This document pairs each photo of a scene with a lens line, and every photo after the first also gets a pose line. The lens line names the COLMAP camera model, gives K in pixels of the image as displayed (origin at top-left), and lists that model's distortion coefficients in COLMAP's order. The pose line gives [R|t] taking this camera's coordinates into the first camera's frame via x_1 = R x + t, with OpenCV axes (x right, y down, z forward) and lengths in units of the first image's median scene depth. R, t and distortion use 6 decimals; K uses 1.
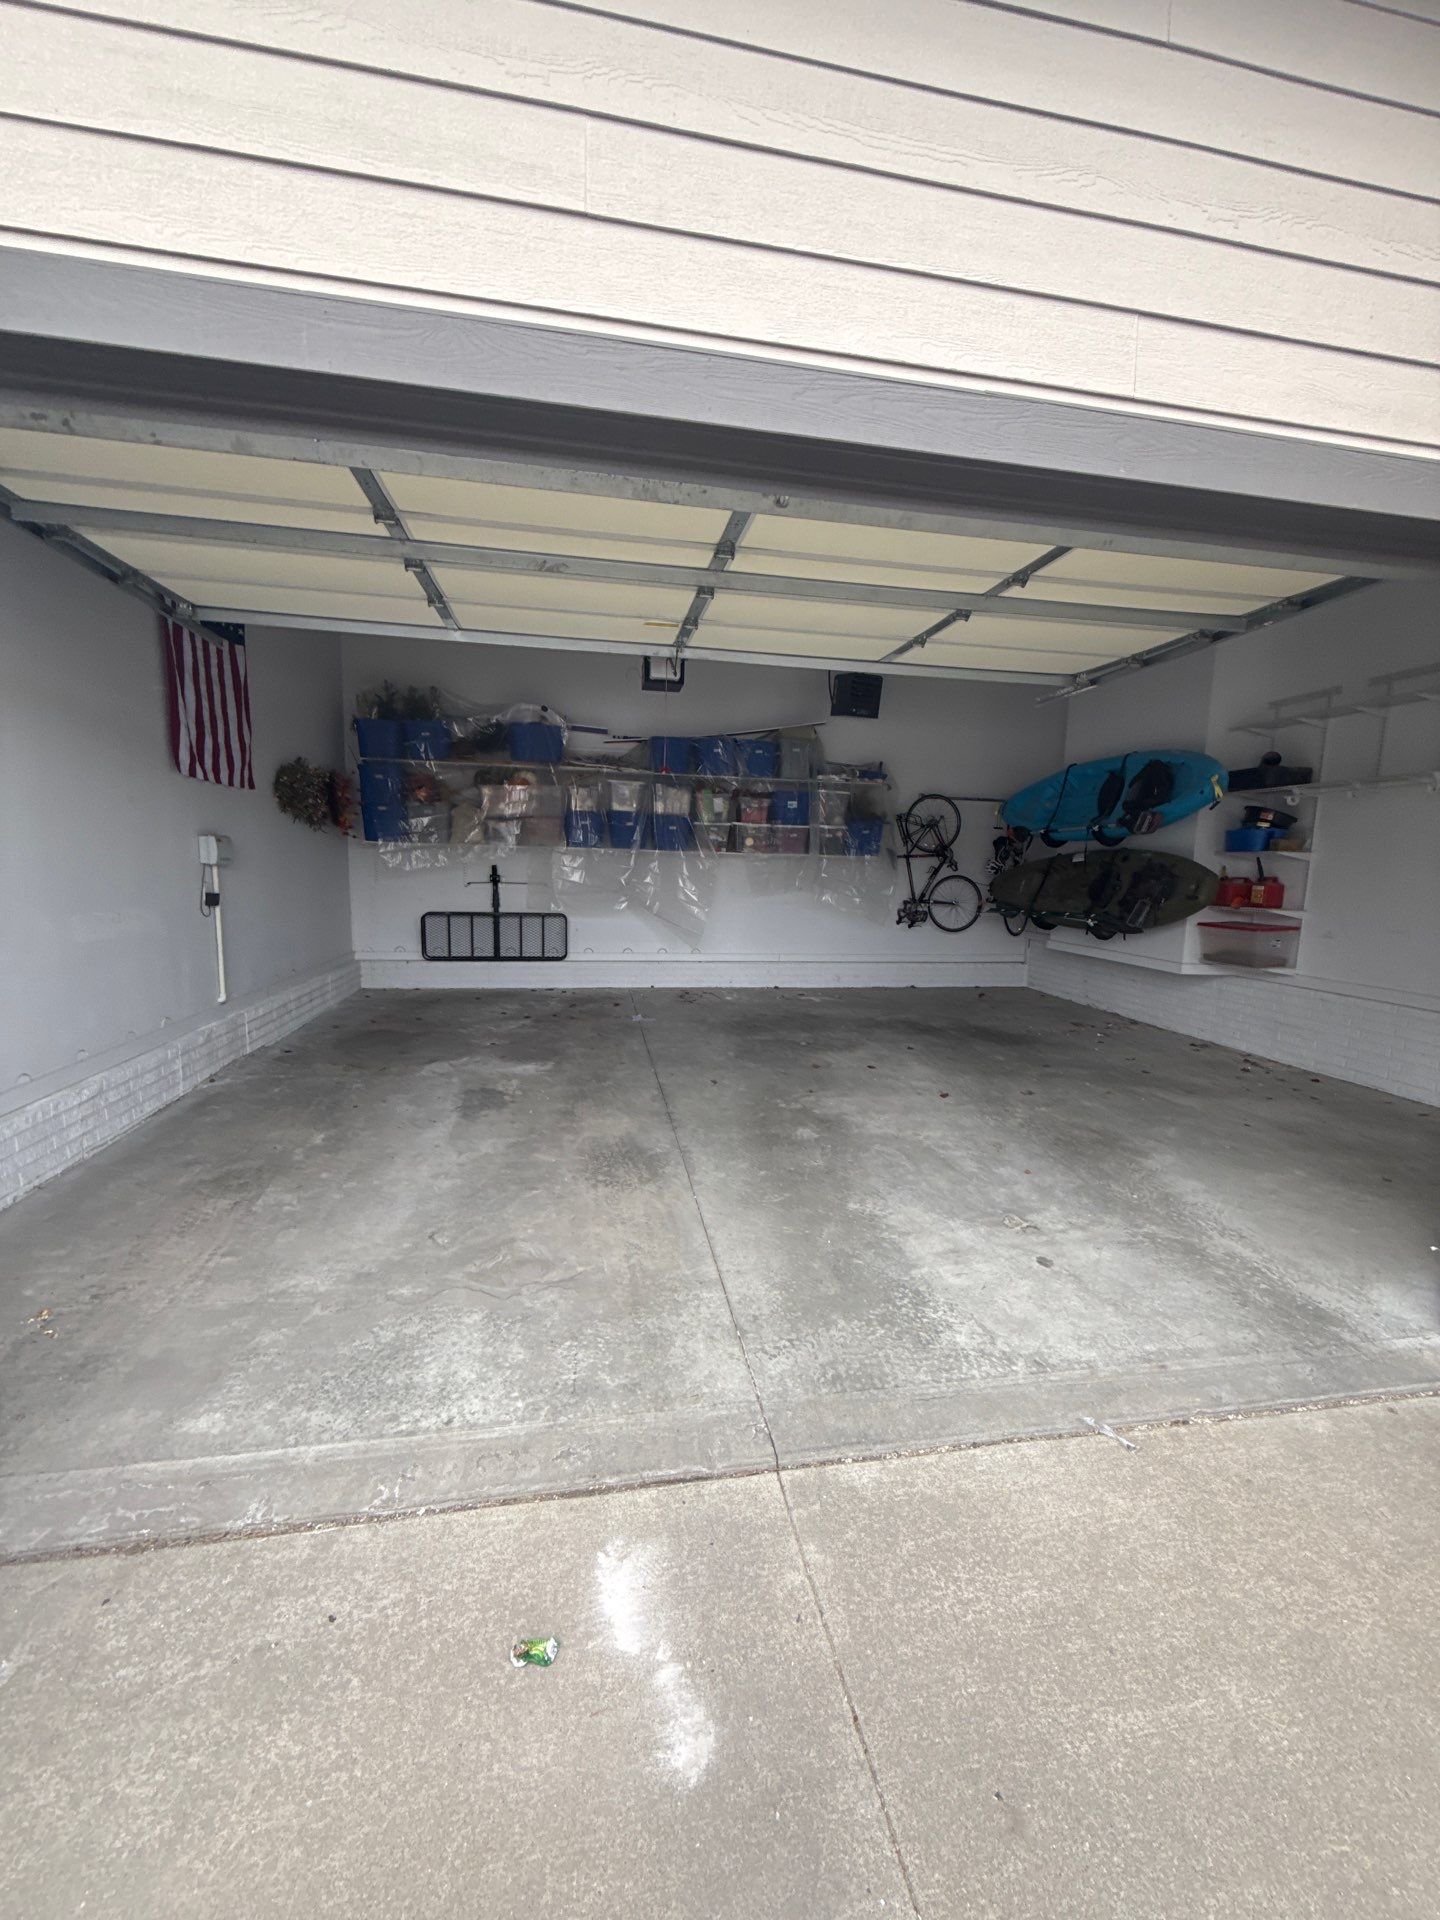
lens RADIAL K [[755.1, 0, 719.0], [0, 755.1, 966.8], [0, 0, 1]] dist [0.000332, -0.000180]
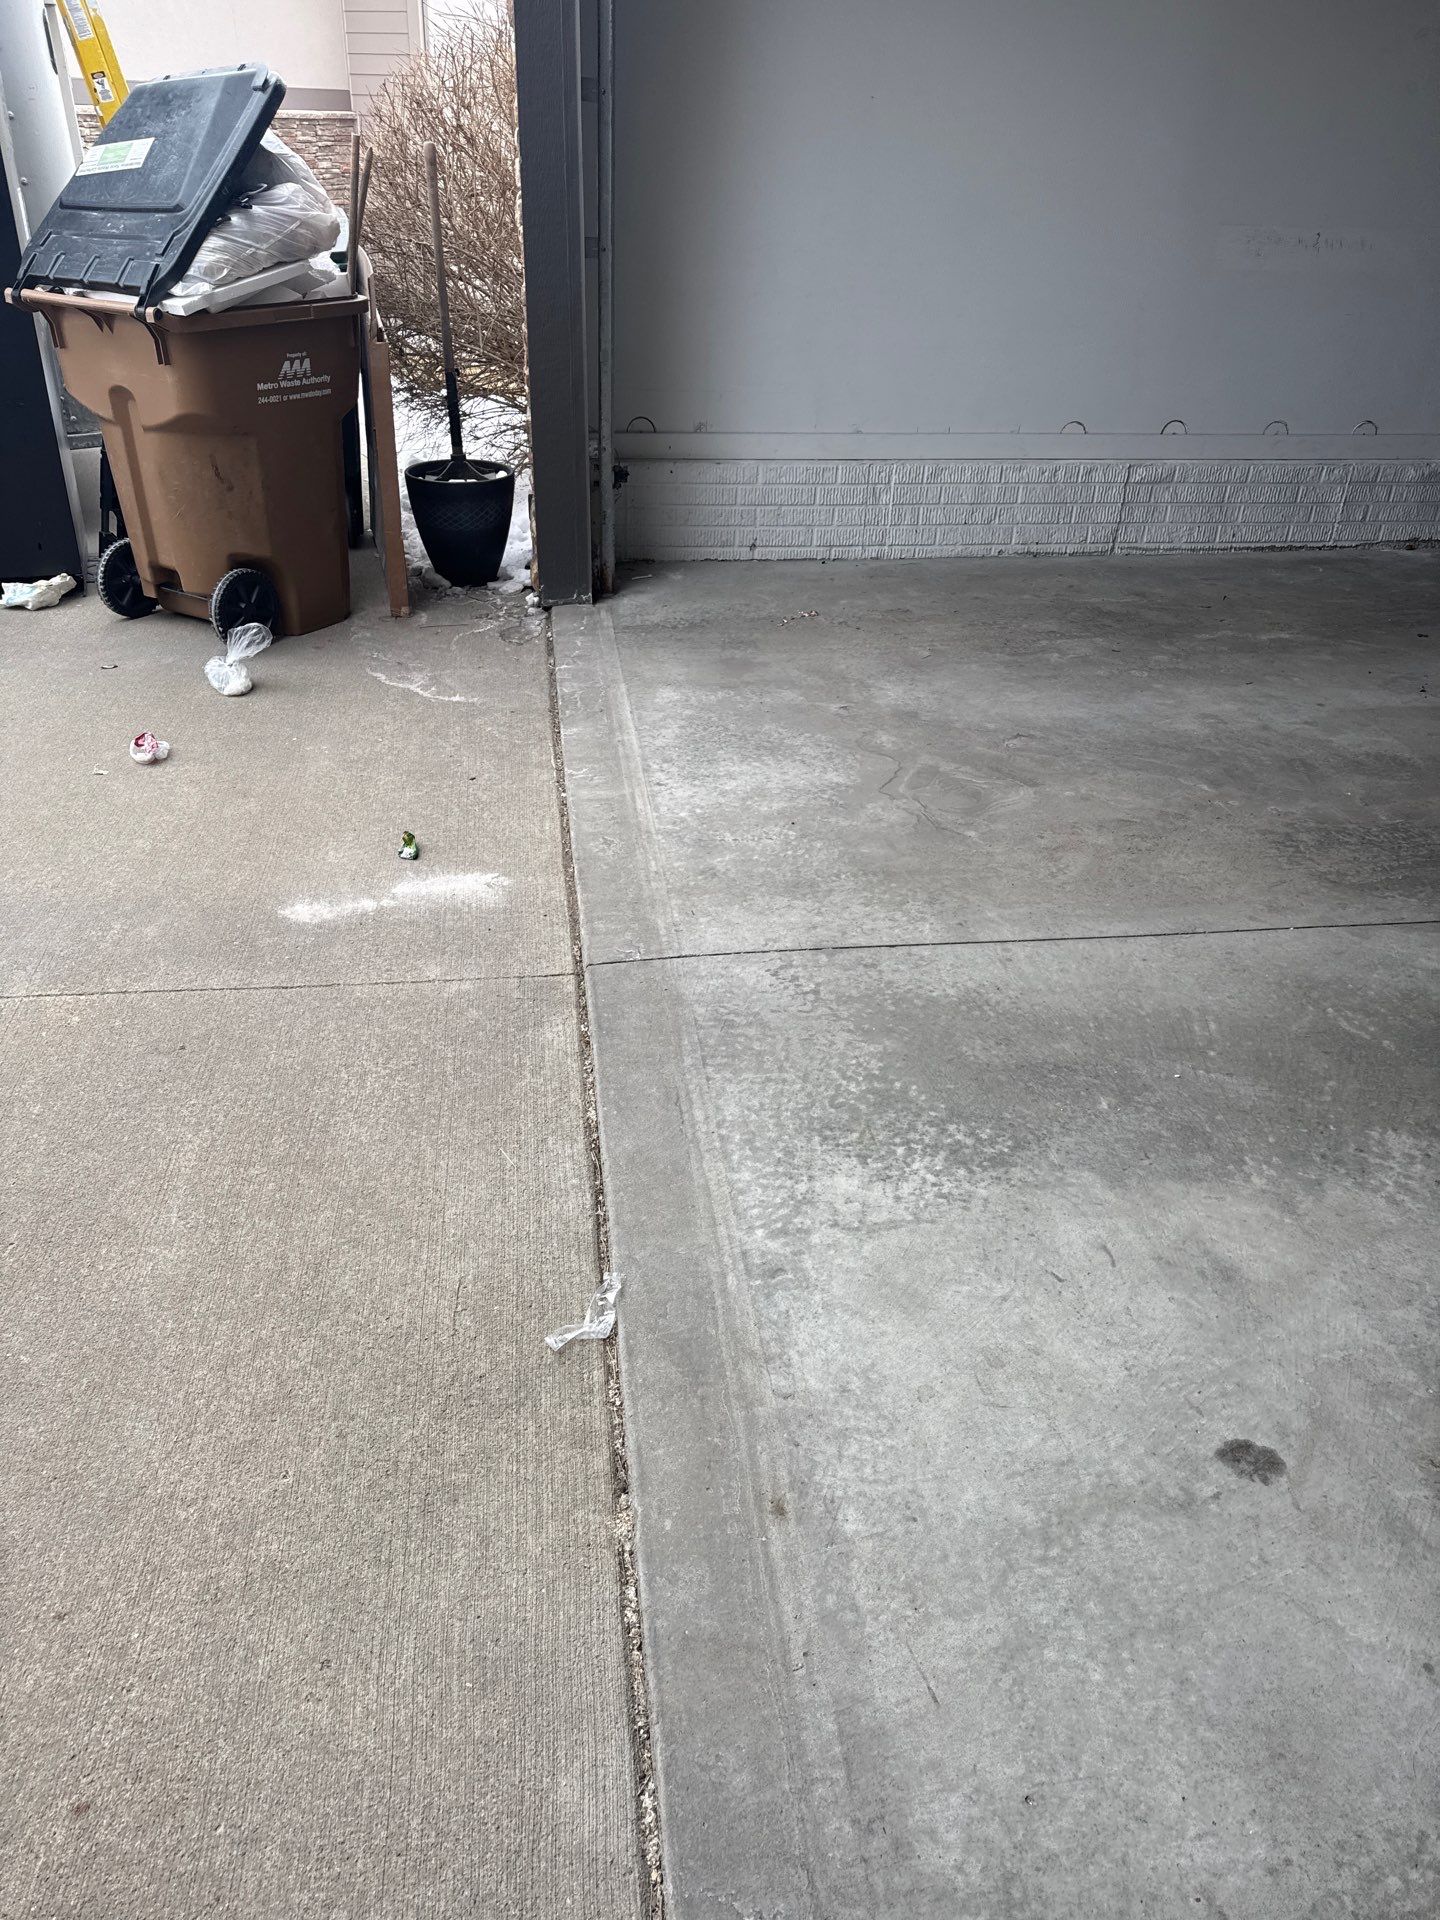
lens RADIAL K [[1343.7, 0, 728.9], [0, 1343.7, 970.5], [0, 0, 1]] dist [0.065496, -0.081458]
pose [[-0.040043, 0.506996, -0.861018, 0.400776], [-0.165586, 0.846427, 0.506105, -0.025265], [0.985382, 0.162838, 0.050058, 0.337631]]
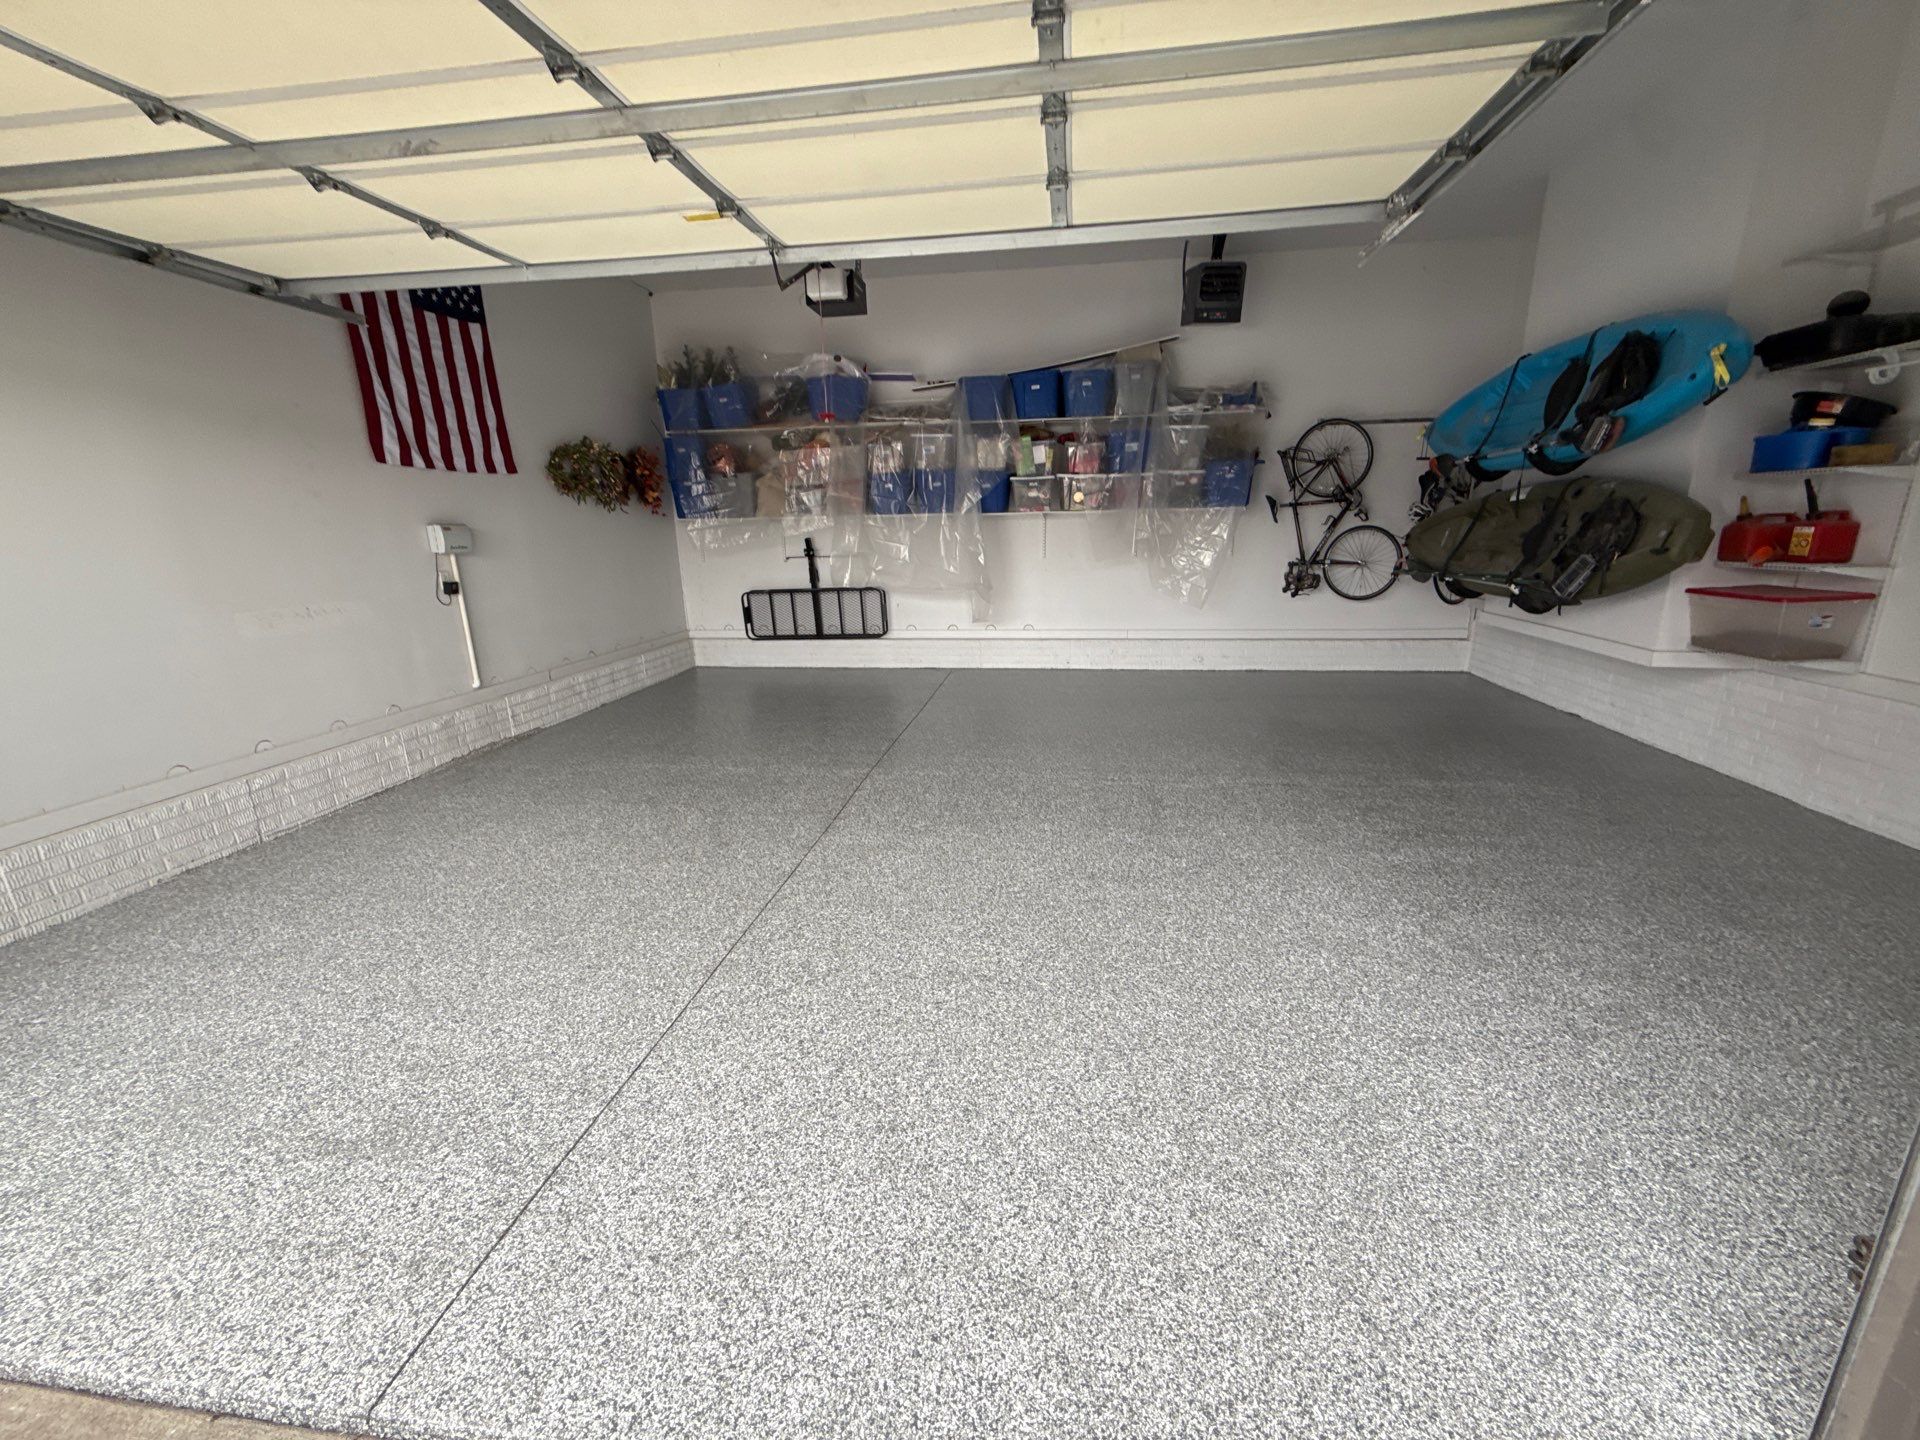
lens RADIAL K [[755.1, 0, 967.3], [0, 755.1, 724.5], [0, 0, 1]] dist [0.000332, -0.000180]
pose [[0.950743, 0.035518, -0.307937, 0.252651], [0.003000, 0.992313, 0.123715, -0.024478], [0.309964, -0.118545, 0.943329, 0.182662]]
